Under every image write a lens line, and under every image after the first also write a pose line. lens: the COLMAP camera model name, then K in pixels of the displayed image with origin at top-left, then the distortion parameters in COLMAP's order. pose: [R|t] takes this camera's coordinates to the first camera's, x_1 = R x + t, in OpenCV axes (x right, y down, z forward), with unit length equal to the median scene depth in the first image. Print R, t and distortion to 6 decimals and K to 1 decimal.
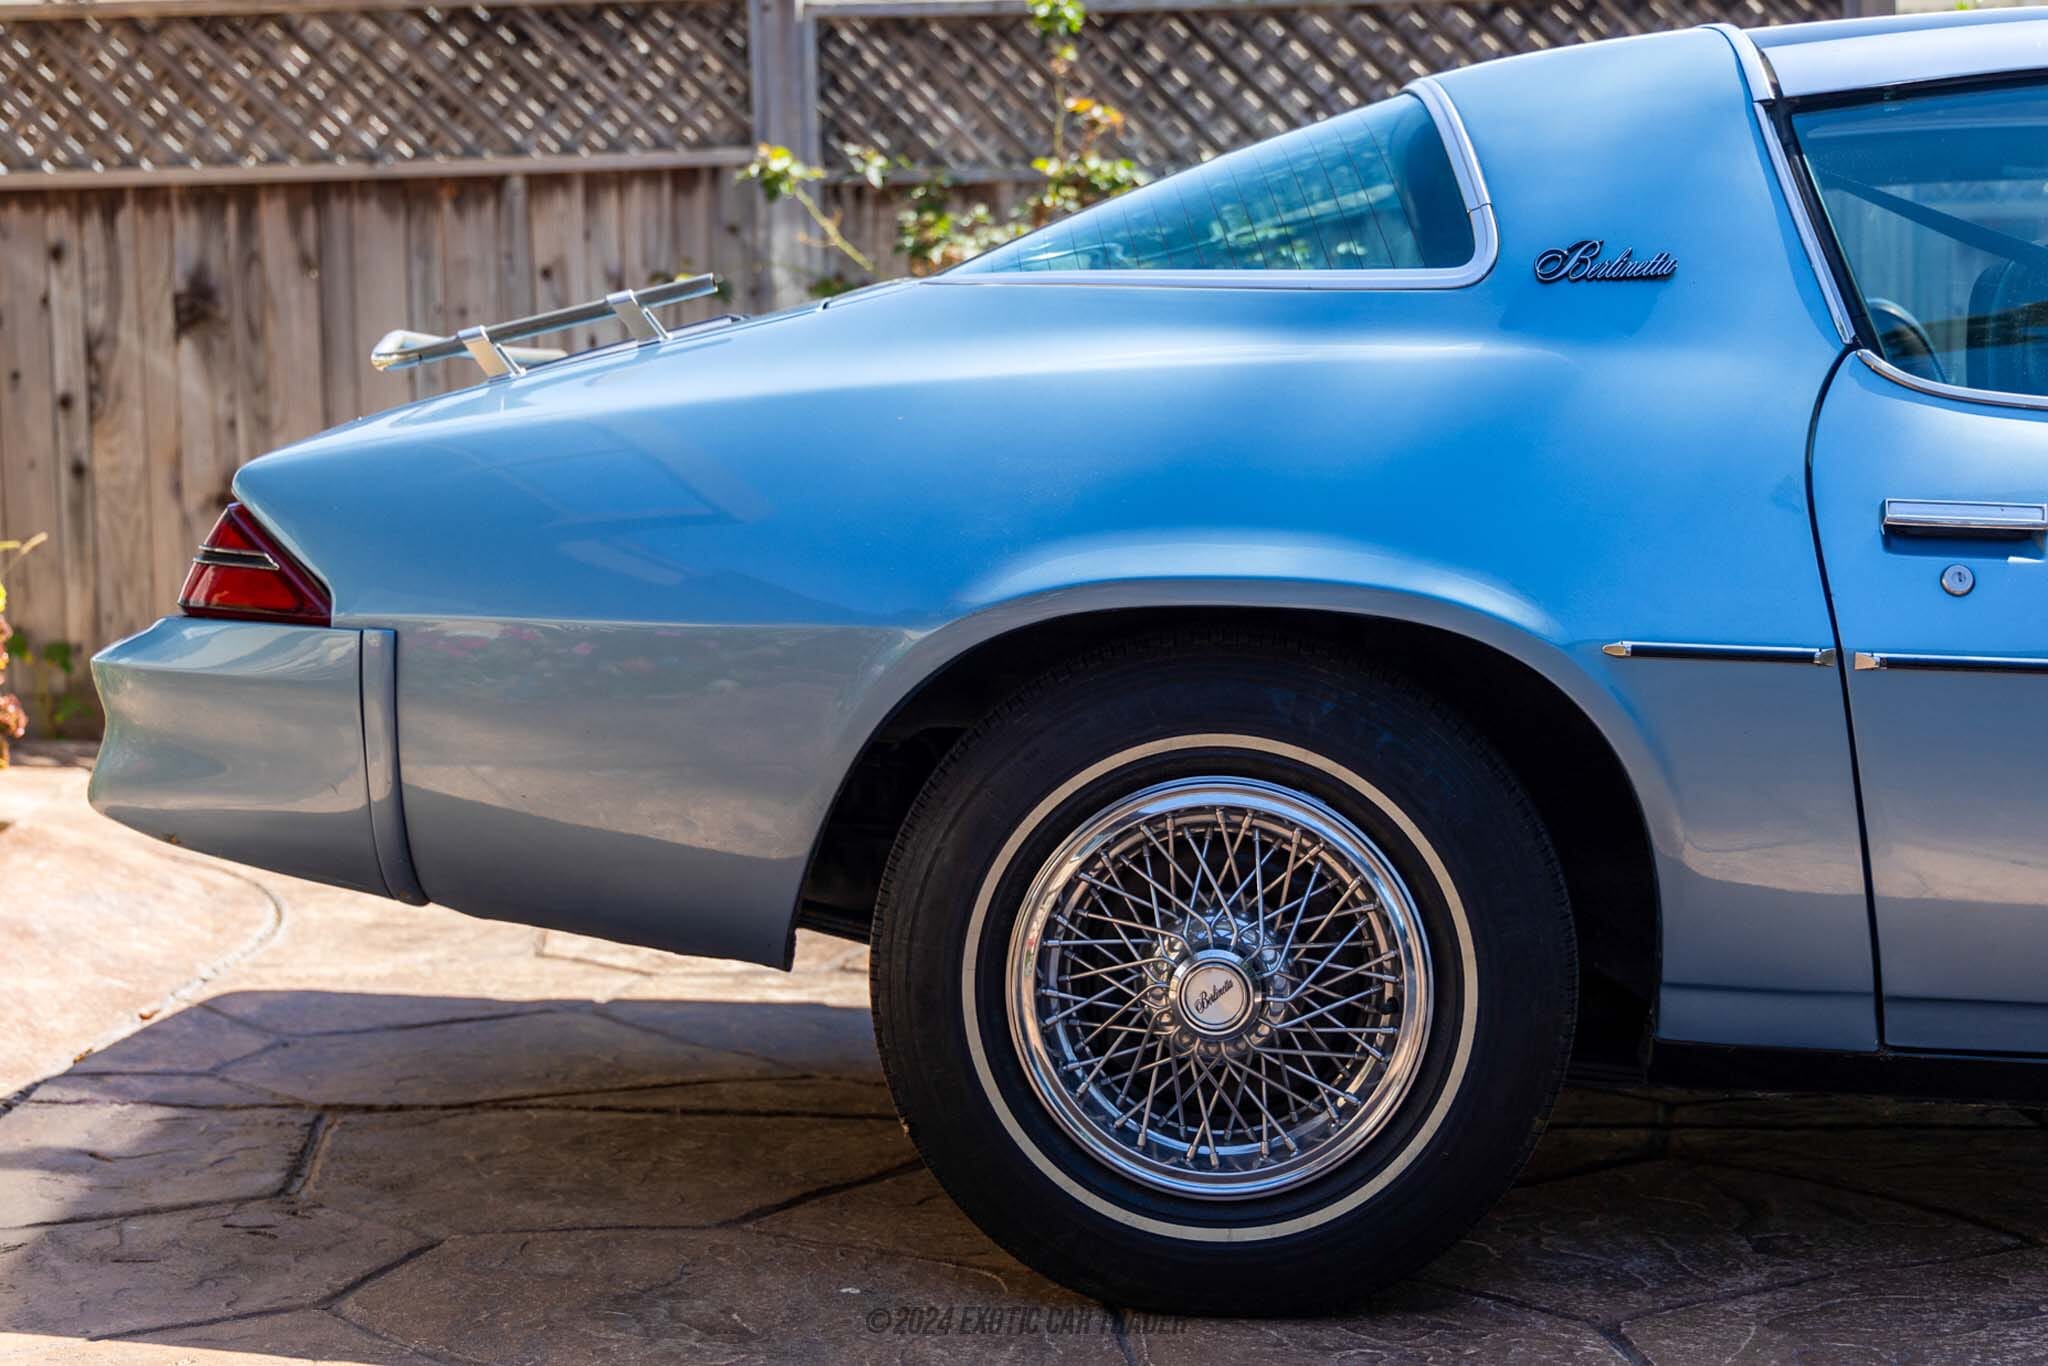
lens RADIAL K [[3031.5, 0, 1024.0], [0, 3031.5, 683.0], [0, 0, 1]] dist [0.032292, -0.030292]
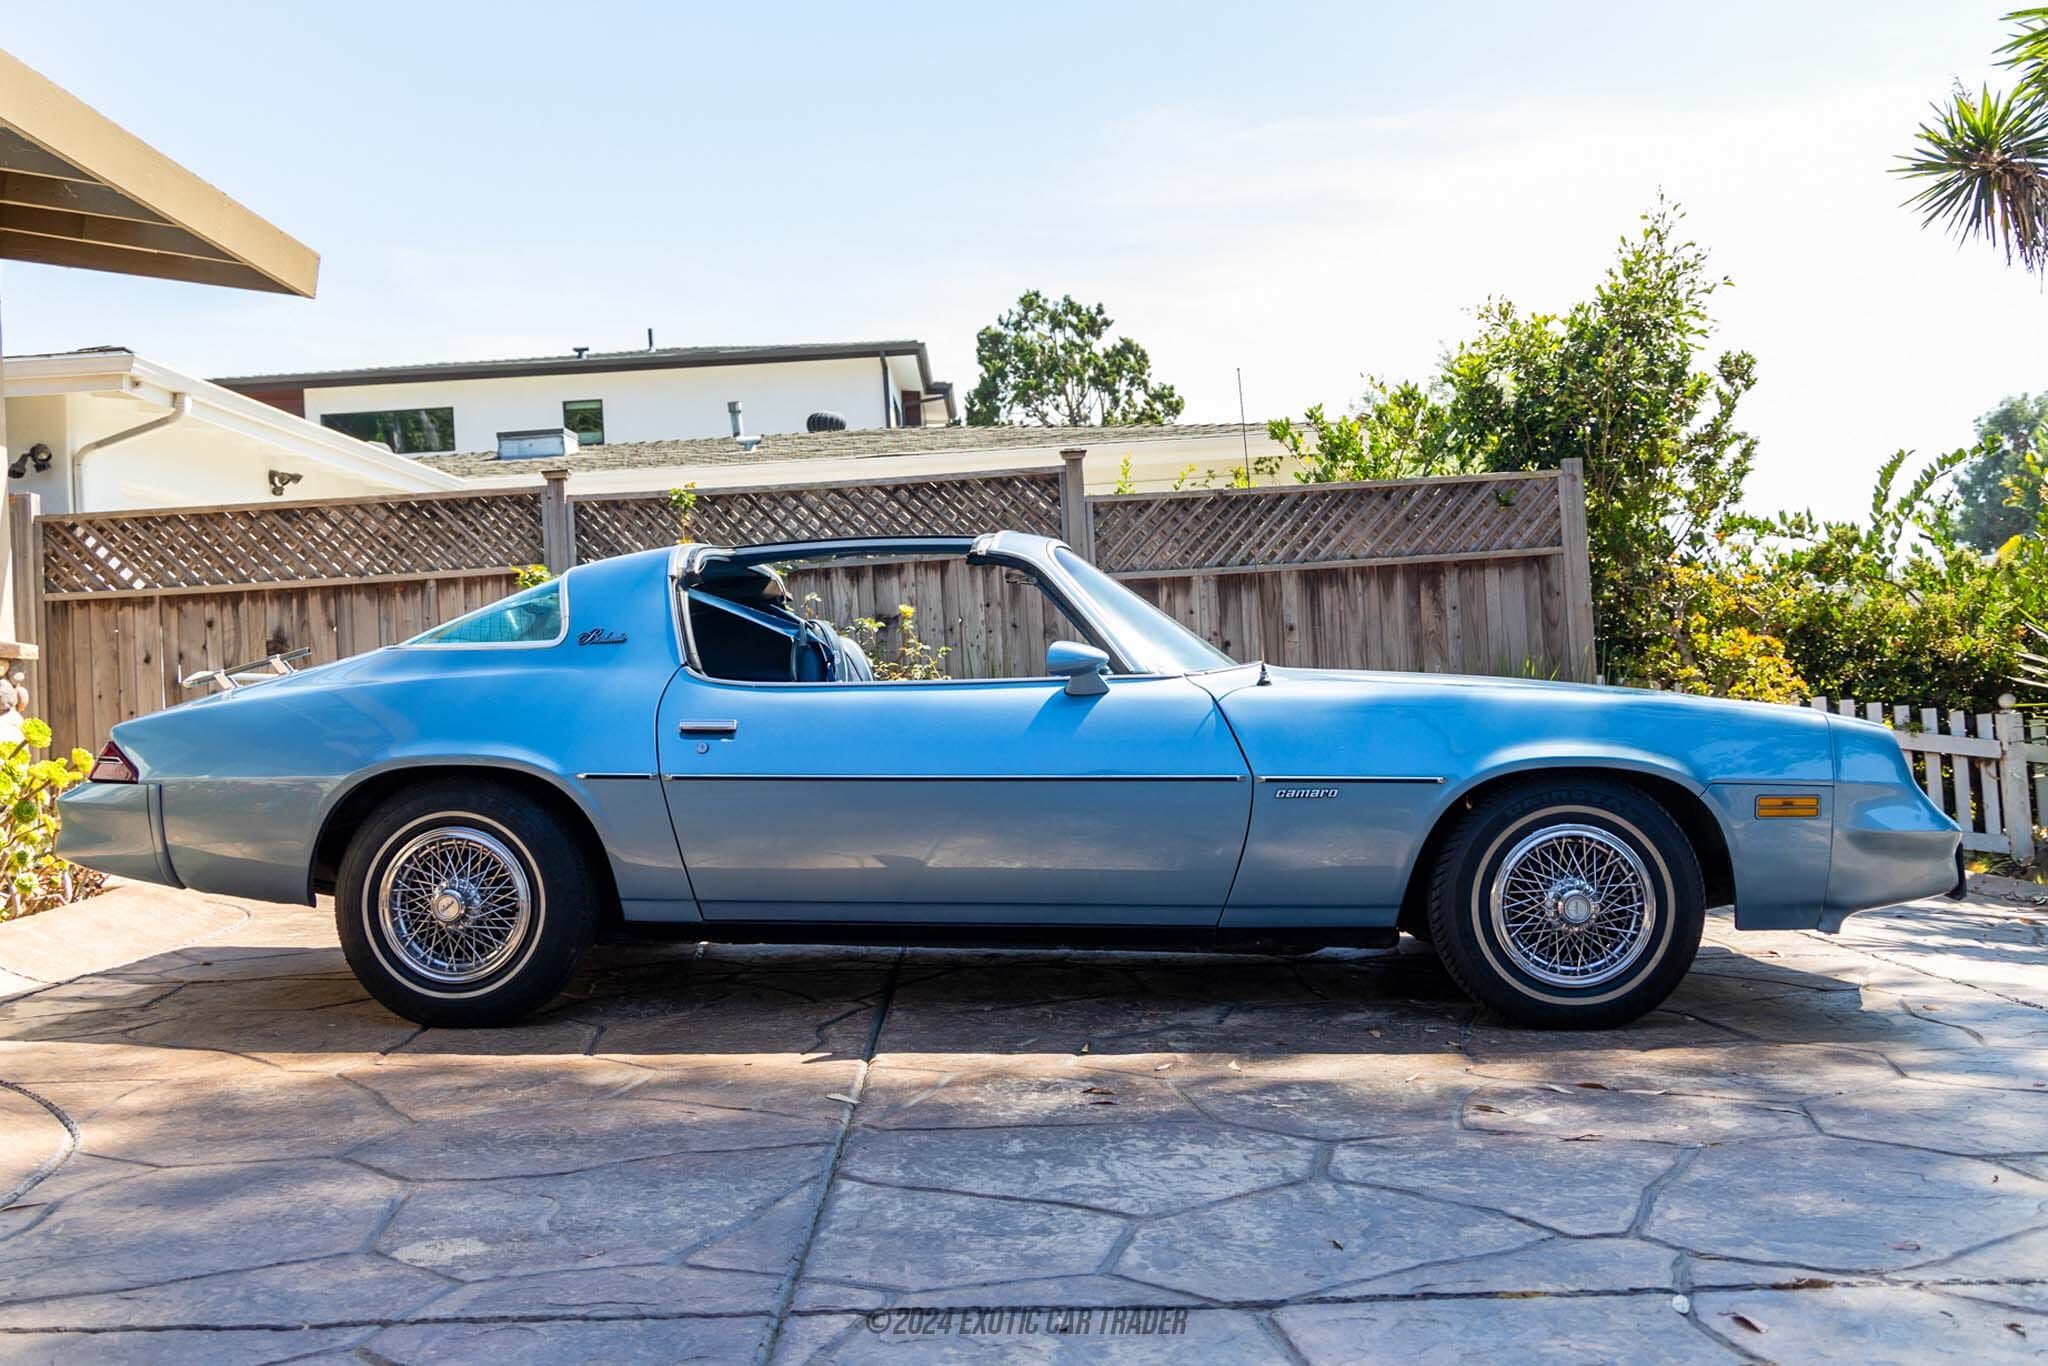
lens RADIAL K [[1815.3, 0, 1024.0], [0, 1815.3, 683.0], [0, 0, 1]] dist [-0.007711, -0.008745]
pose [[0.999188, -0.029749, 0.027186, 0.205748], [0.031904, 0.996070, -0.082629, 0.019950], [-0.024621, 0.083429, 0.996210, -0.251399]]
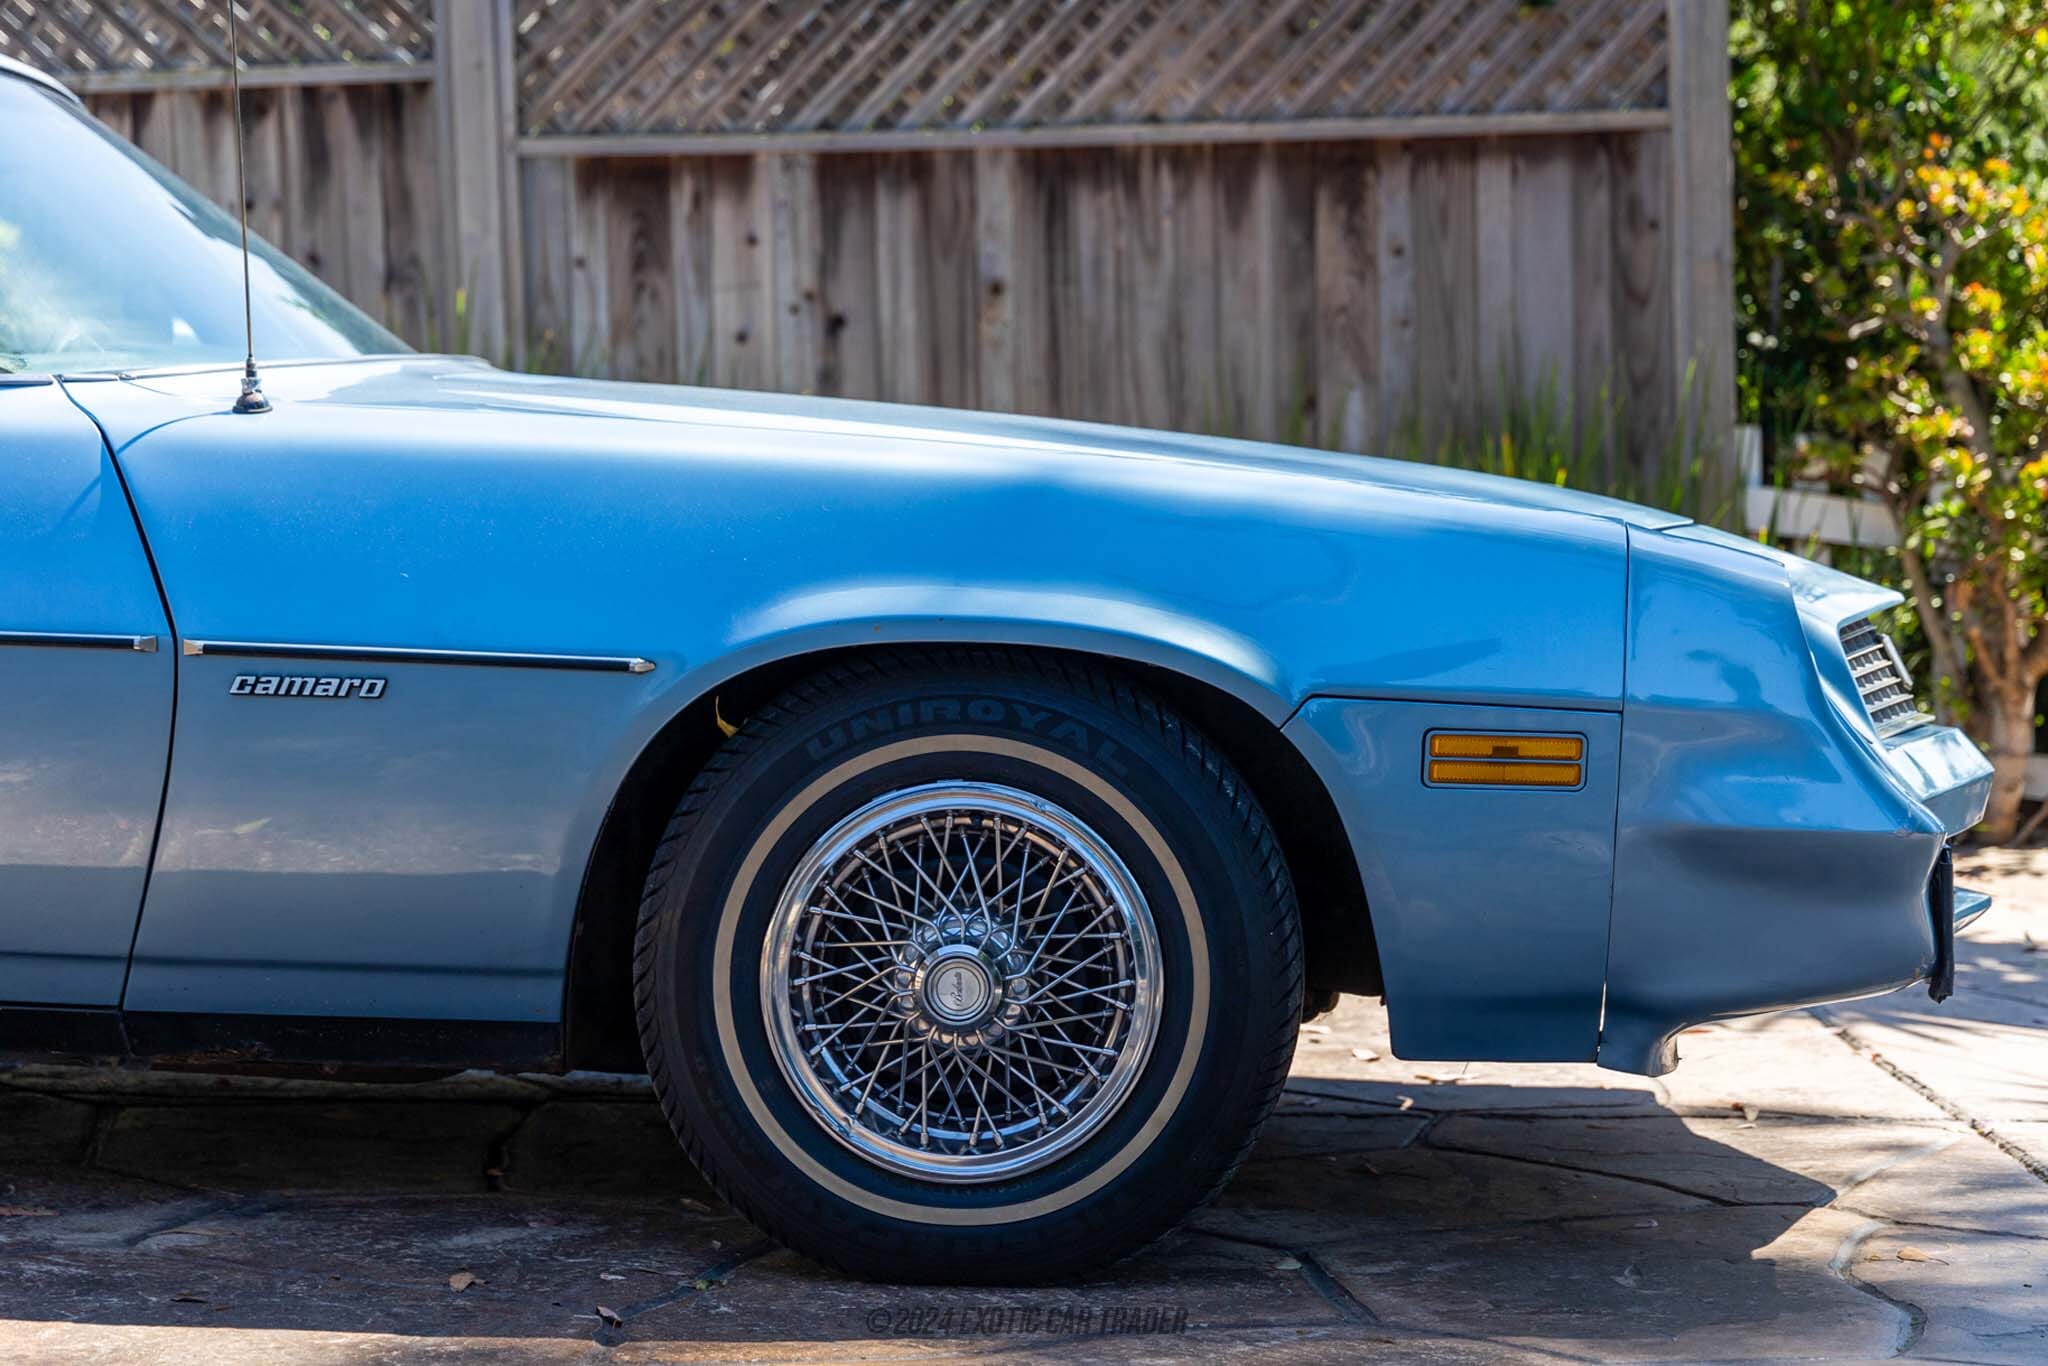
lens RADIAL K [[4335.9, 0, 1024.0], [0, 4335.9, 683.0], [0, 0, 1]] dist [0.045735, 0.096543]
pose [[0.998699, -0.000666, 0.050993, 0.372559], [0.001723, 0.999785, -0.020680, 0.021399], [-0.050968, 0.020741, 0.998485, -0.232926]]
